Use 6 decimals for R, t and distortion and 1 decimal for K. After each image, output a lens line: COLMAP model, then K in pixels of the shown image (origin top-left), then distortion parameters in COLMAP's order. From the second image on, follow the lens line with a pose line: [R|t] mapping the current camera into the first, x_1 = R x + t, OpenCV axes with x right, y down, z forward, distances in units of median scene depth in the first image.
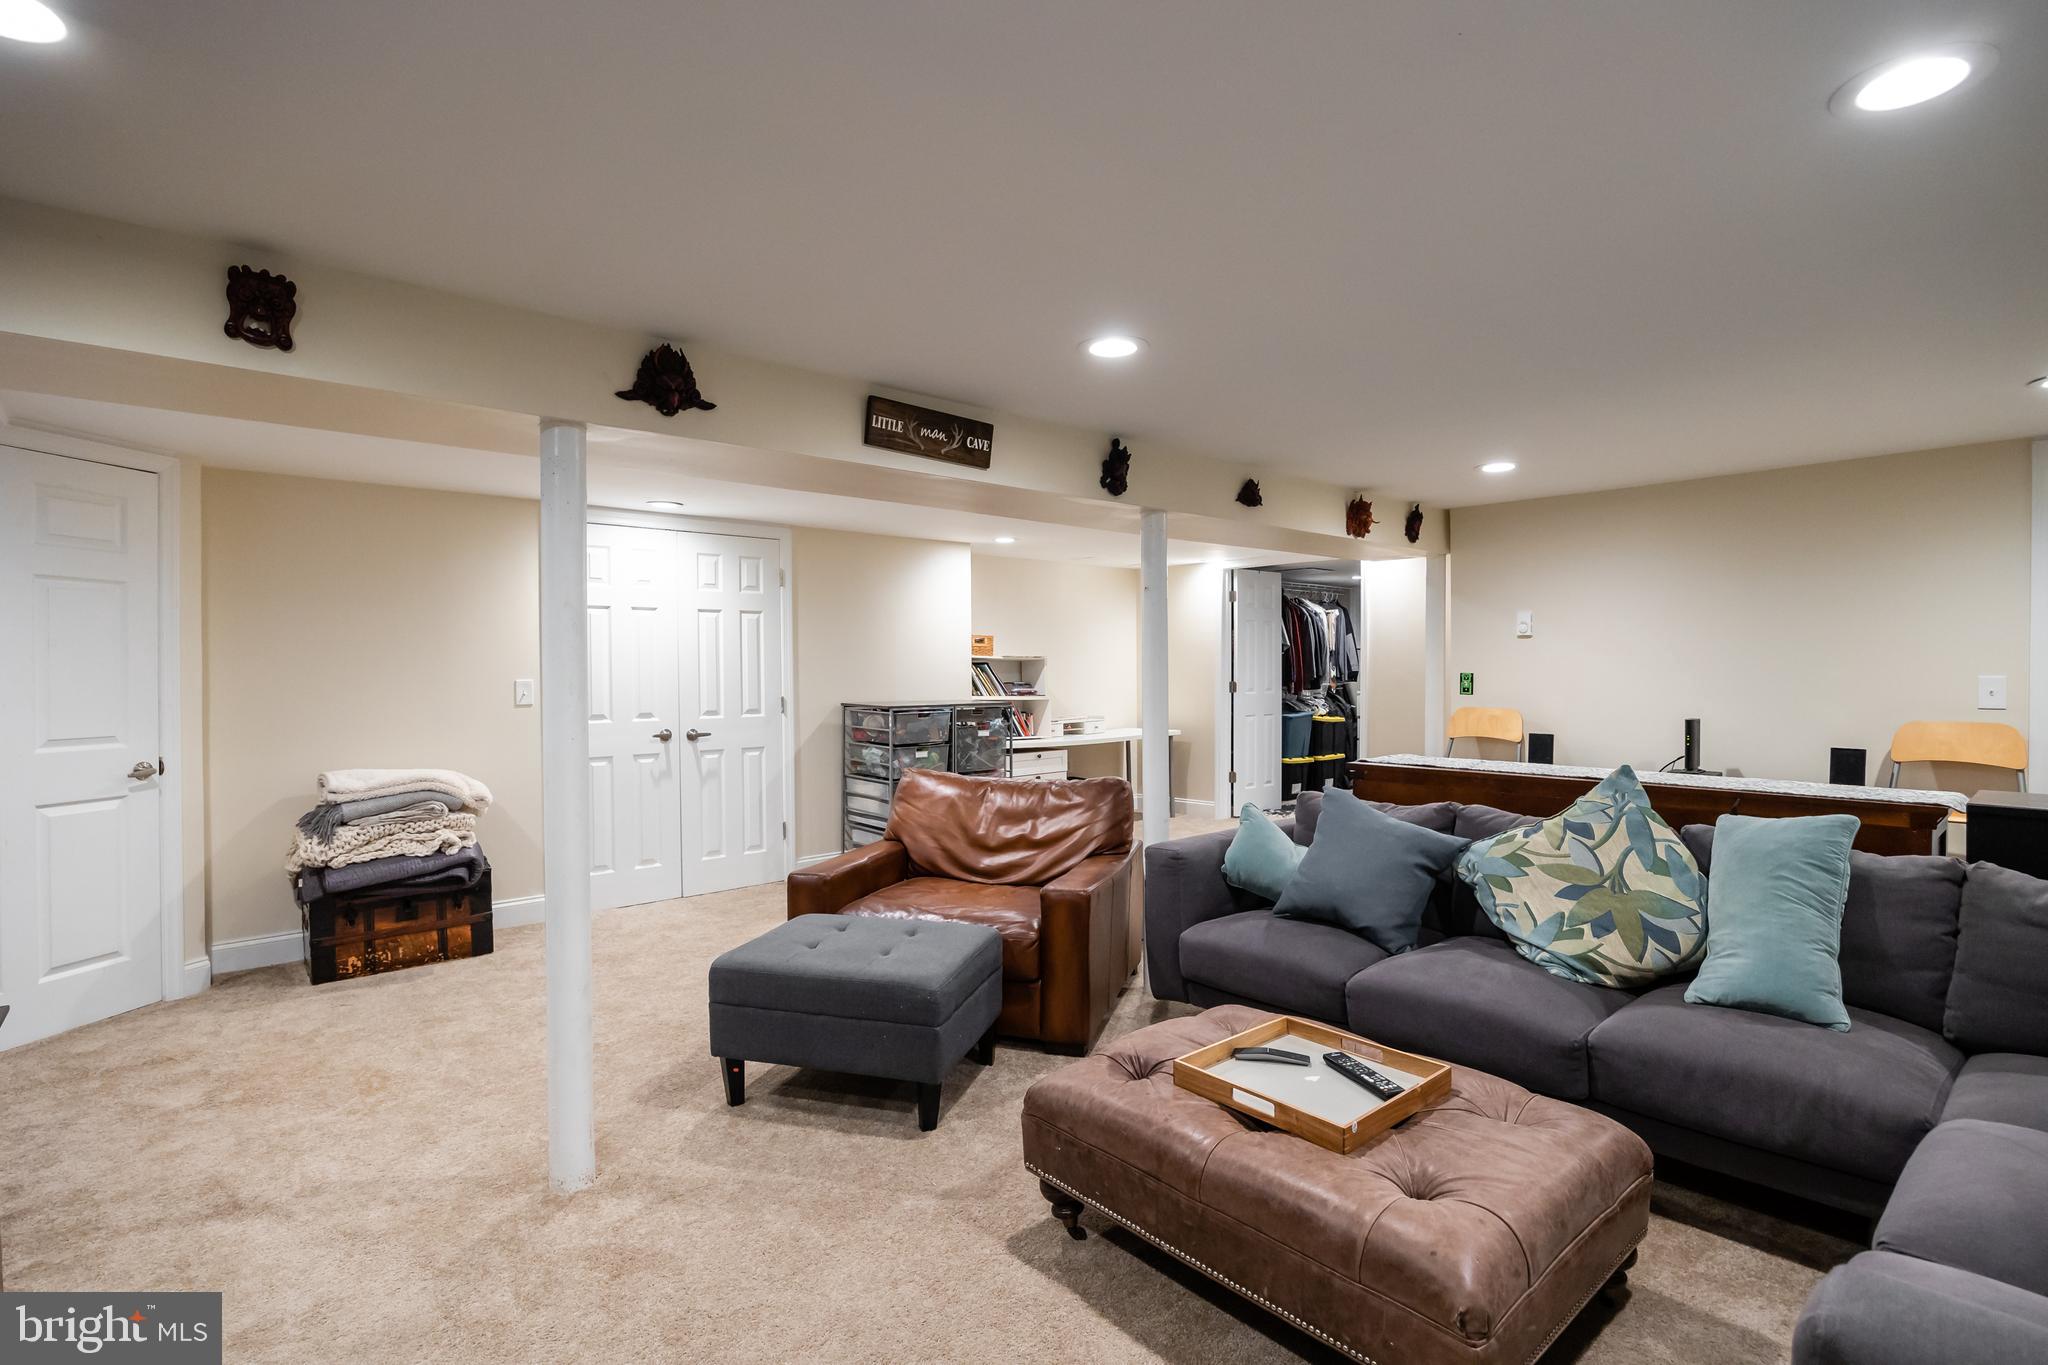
lens RADIAL K [[965.3, 0, 1017.0], [0, 965.3, 676.3], [0, 0, 1]] dist [0.000012, -0.000049]
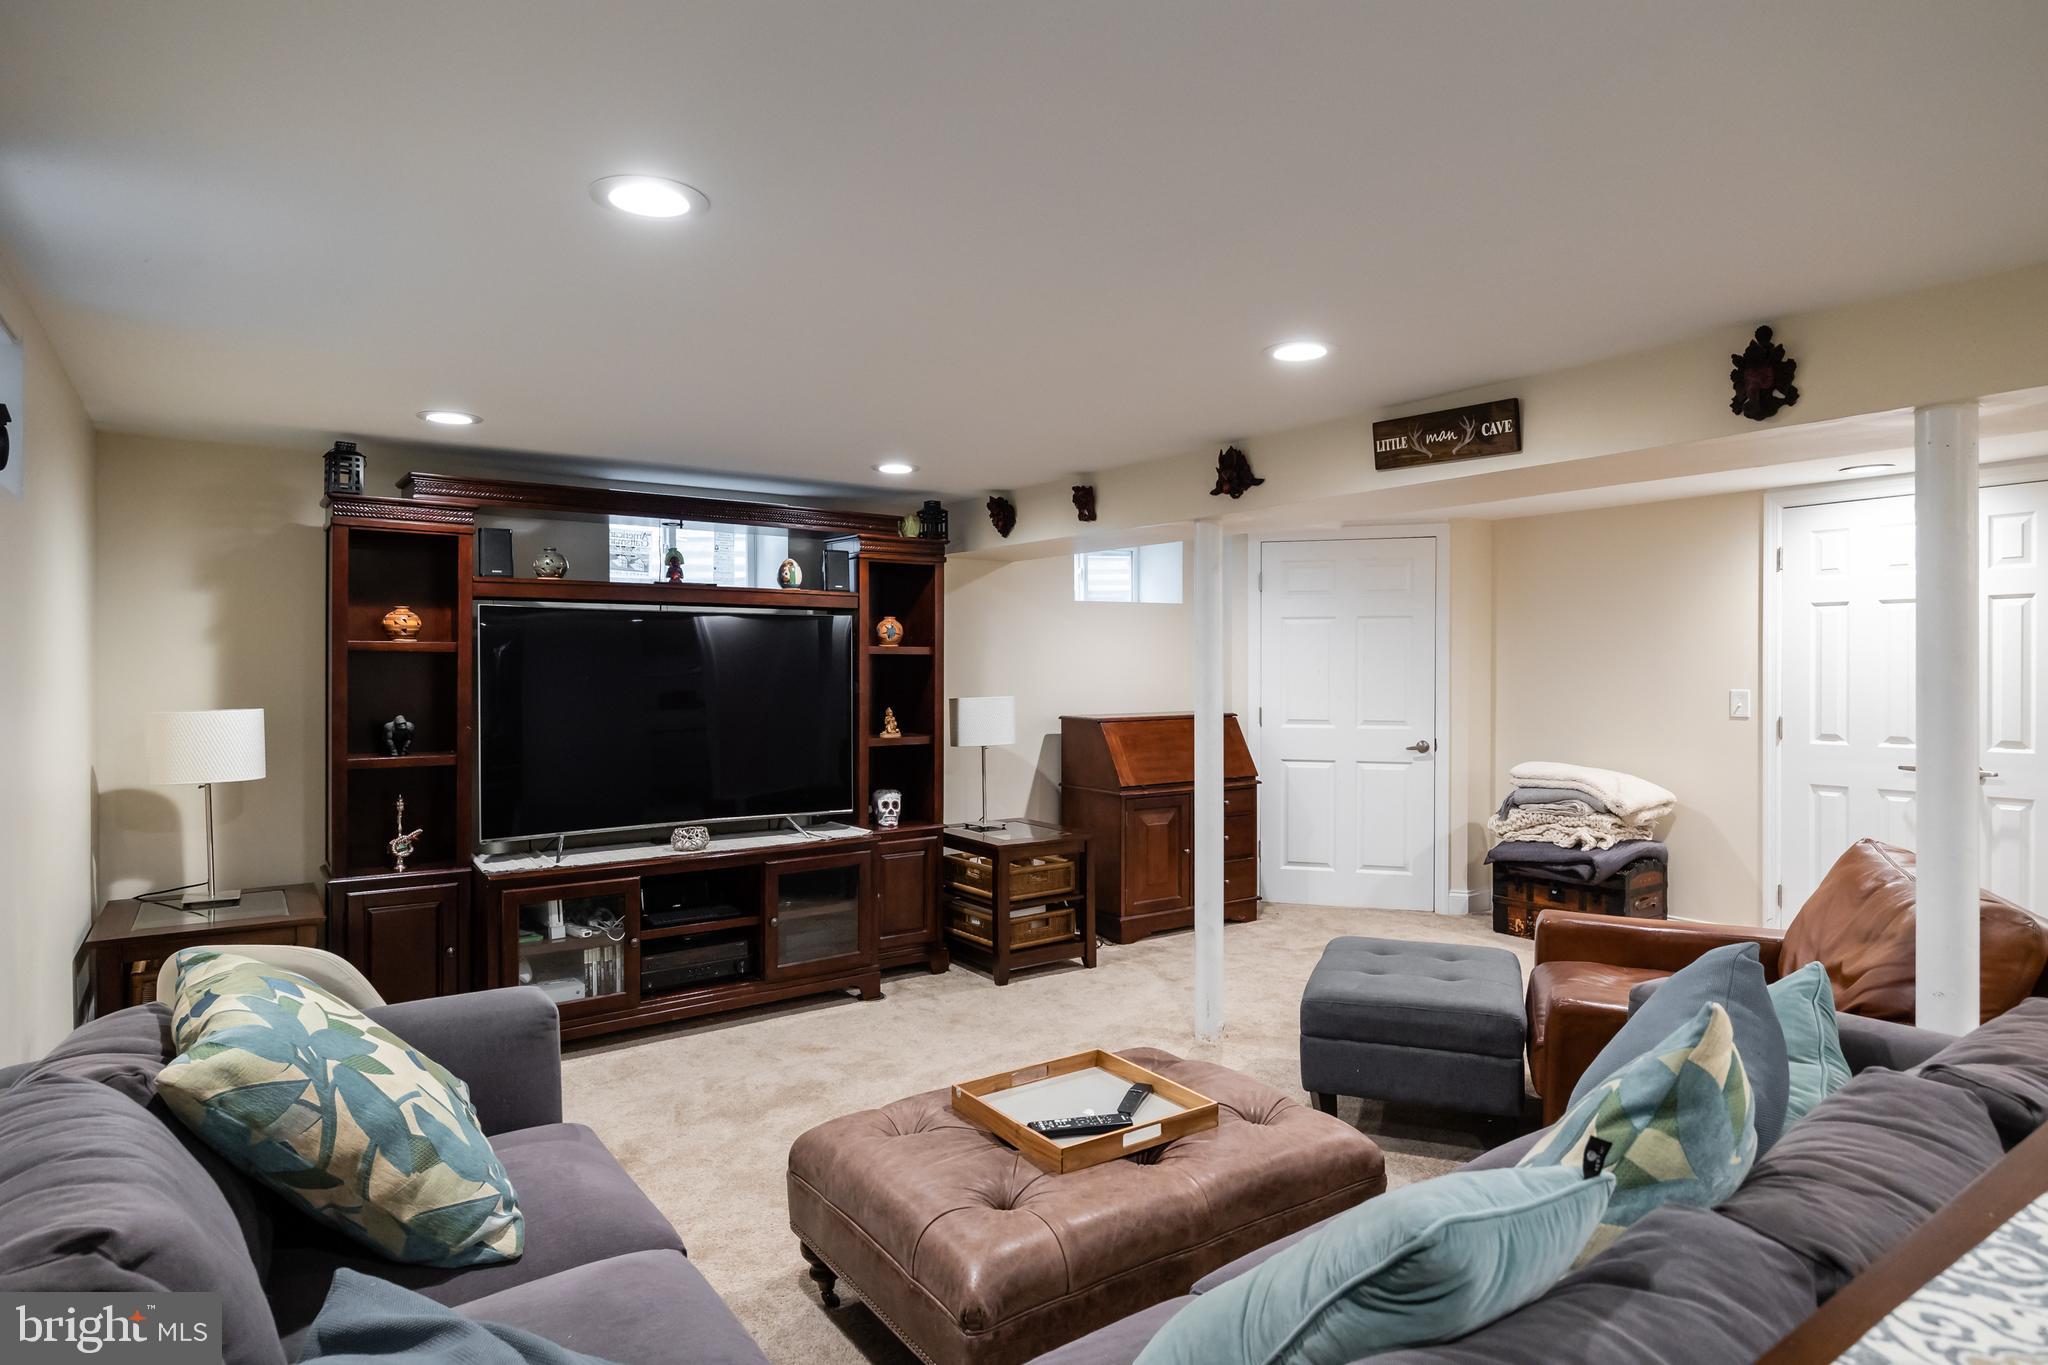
lens RADIAL K [[1141.6, 0, 1026.1], [0, 1141.6, 668.6], [0, 0, 1]] dist [-0.005518, -0.001371]
pose [[-0.087403, 0.008391, -0.996138, 0.760807], [-0.004503, 0.999951, 0.008819, -0.027771], [0.996163, 0.005257, -0.087361, 0.517654]]
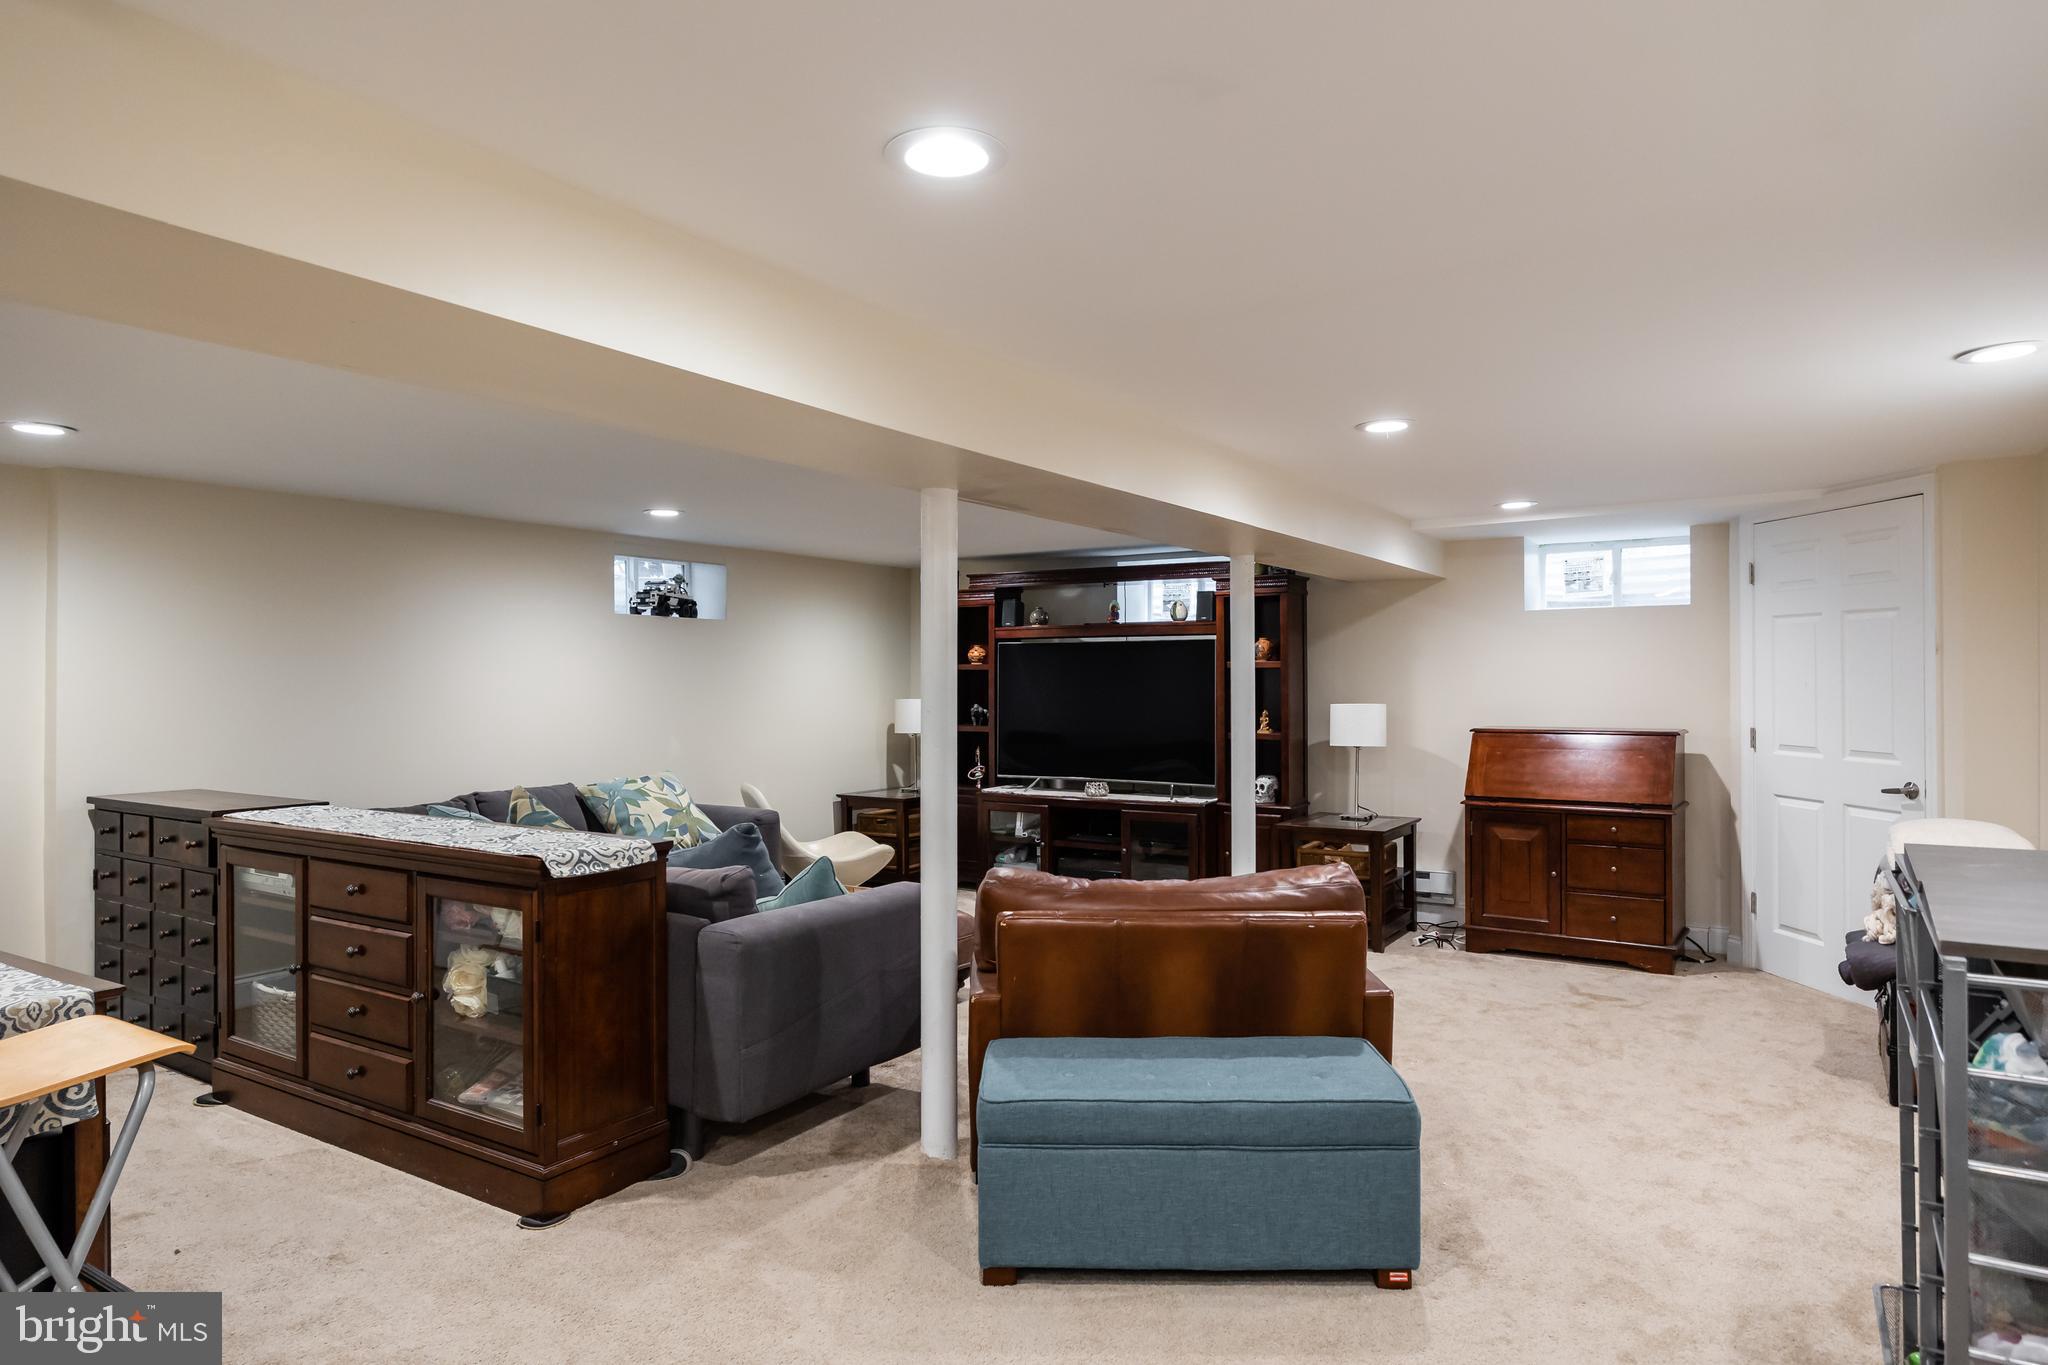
lens RADIAL K [[1221.5, 0, 1010.7], [0, 1221.5, 682.6], [0, 0, 1]] dist [-0.007780, -0.001470]
pose [[-0.958112, 0.004574, -0.286358, 0.340532], [0.002680, 0.999972, 0.007006, -0.024891], [0.286382, 0.005946, -0.958097, 1.799493]]
